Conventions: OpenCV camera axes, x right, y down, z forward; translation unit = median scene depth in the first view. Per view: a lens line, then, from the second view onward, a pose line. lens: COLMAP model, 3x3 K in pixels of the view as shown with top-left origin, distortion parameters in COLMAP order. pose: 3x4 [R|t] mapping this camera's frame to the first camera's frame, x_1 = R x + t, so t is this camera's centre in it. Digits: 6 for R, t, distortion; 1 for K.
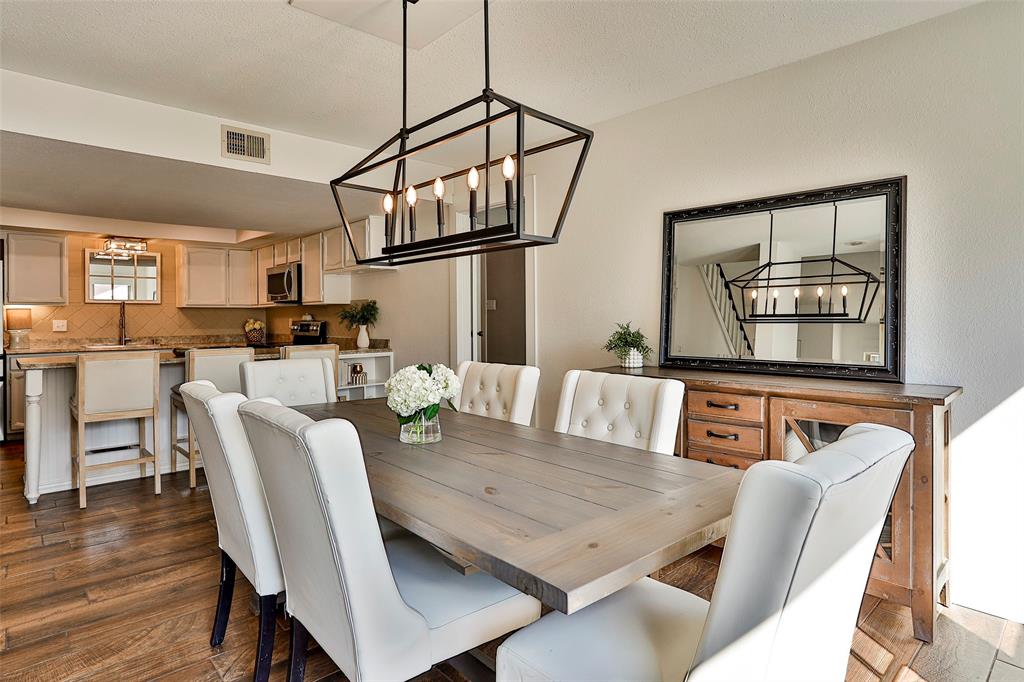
lens RADIAL K [[555.0, 0, 474.5], [0, 555.0, 323.0], [0, 0, 1]] dist [-0.026750, 0.001615]
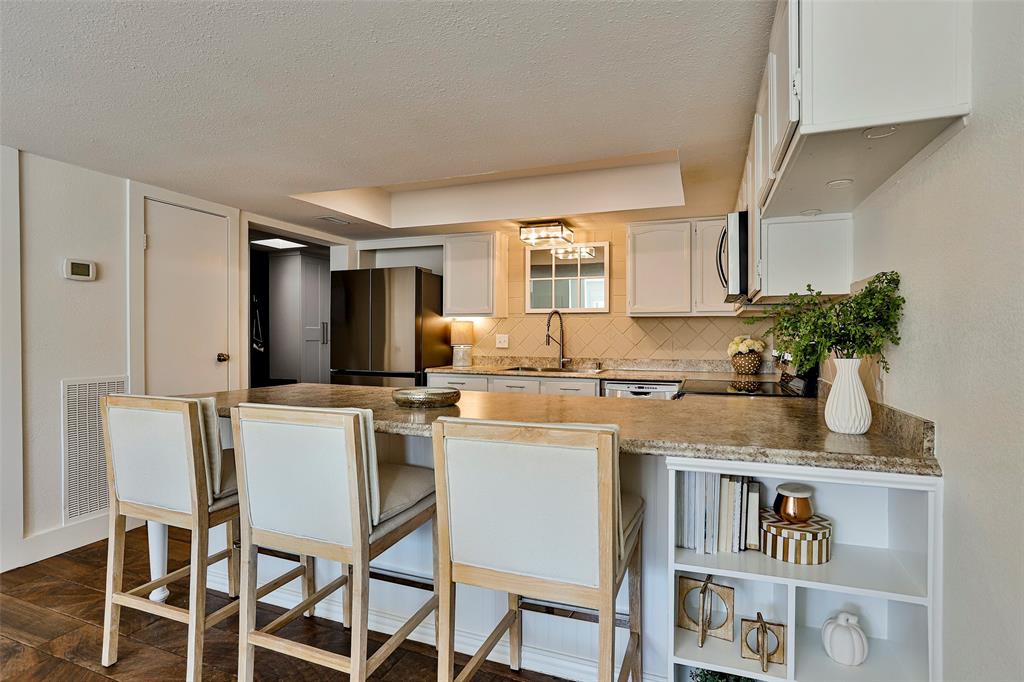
lens RADIAL K [[525.1, 0, 512.4], [0, 525.1, 337.3], [0, 0, 1]] dist [-0.046772, 0.019053]
pose [[0.475166, 0.013163, -0.879798, -0.035533], [-0.016617, 0.999844, 0.005984, -0.005504], [0.879739, 0.011777, 0.475311, 0.628496]]
